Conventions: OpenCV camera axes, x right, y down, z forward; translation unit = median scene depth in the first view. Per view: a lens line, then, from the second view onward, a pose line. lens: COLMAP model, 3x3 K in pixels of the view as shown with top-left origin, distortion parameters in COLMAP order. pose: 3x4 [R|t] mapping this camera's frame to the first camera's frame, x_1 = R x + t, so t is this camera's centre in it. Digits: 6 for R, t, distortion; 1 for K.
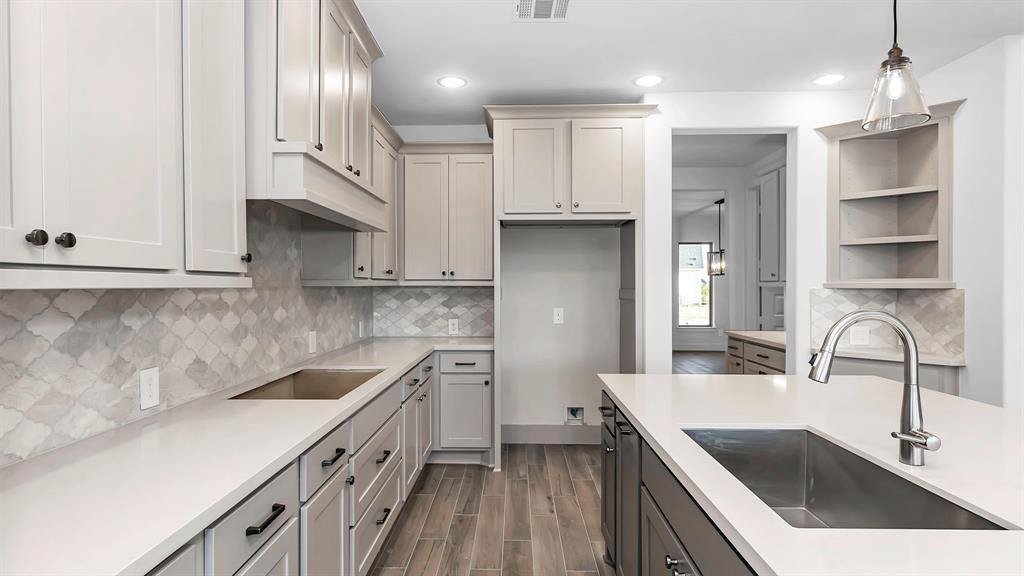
lens RADIAL K [[547.1, 0, 512.0], [0, 547.1, 288.0], [0, 0, 1]] dist [-0.000011, -0.000256]
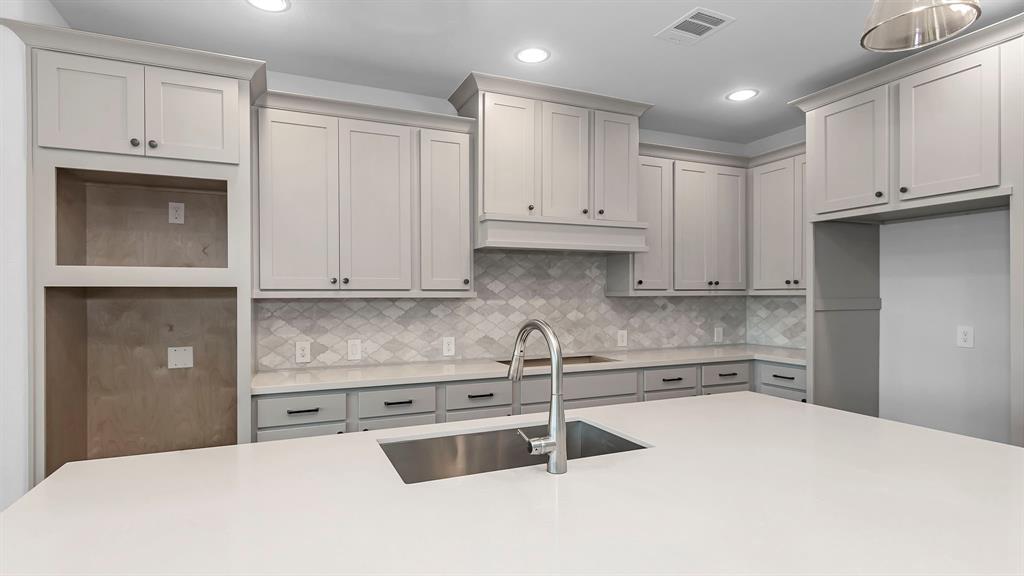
lens RADIAL K [[518.3, 0, 475.2], [0, 518.3, 312.7], [0, 0, 1]] dist [-0.004054, -0.000481]
pose [[0.399487, 0.024550, -0.916410, 0.782515], [0.000701, 0.999633, 0.027085, 0.003056], [0.916739, -0.011463, 0.399323, 0.214152]]
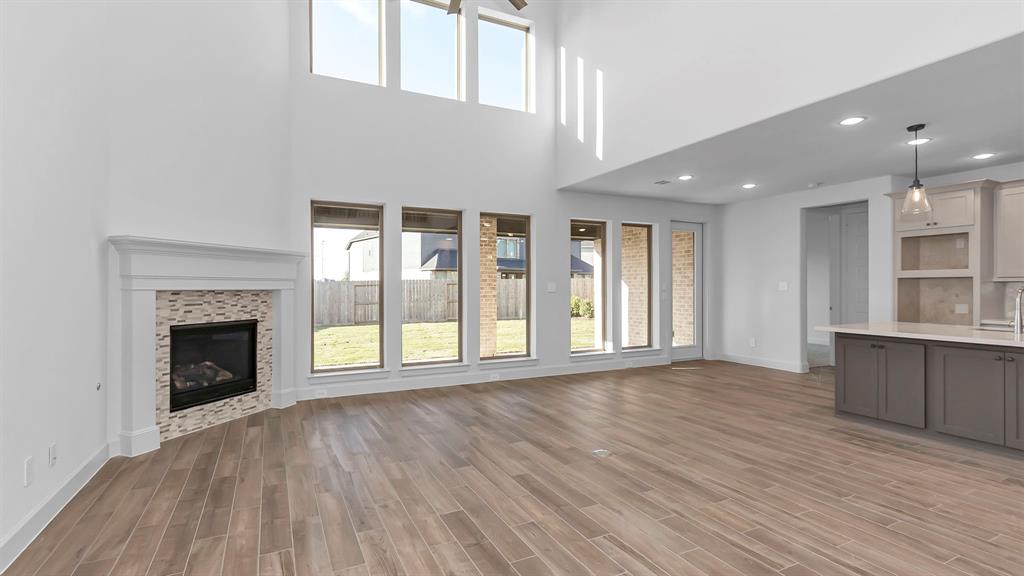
lens RADIAL K [[497.4, 0, 528.3], [0, 497.4, 287.1], [0, 0, 1]] dist [0.002265, 0.000279]
pose [[-0.883193, 0.015619, -0.468749, 2.323568], [0.012092, 0.999871, 0.010532, -0.020608], [0.468853, 0.003634, -0.883268, 1.133264]]
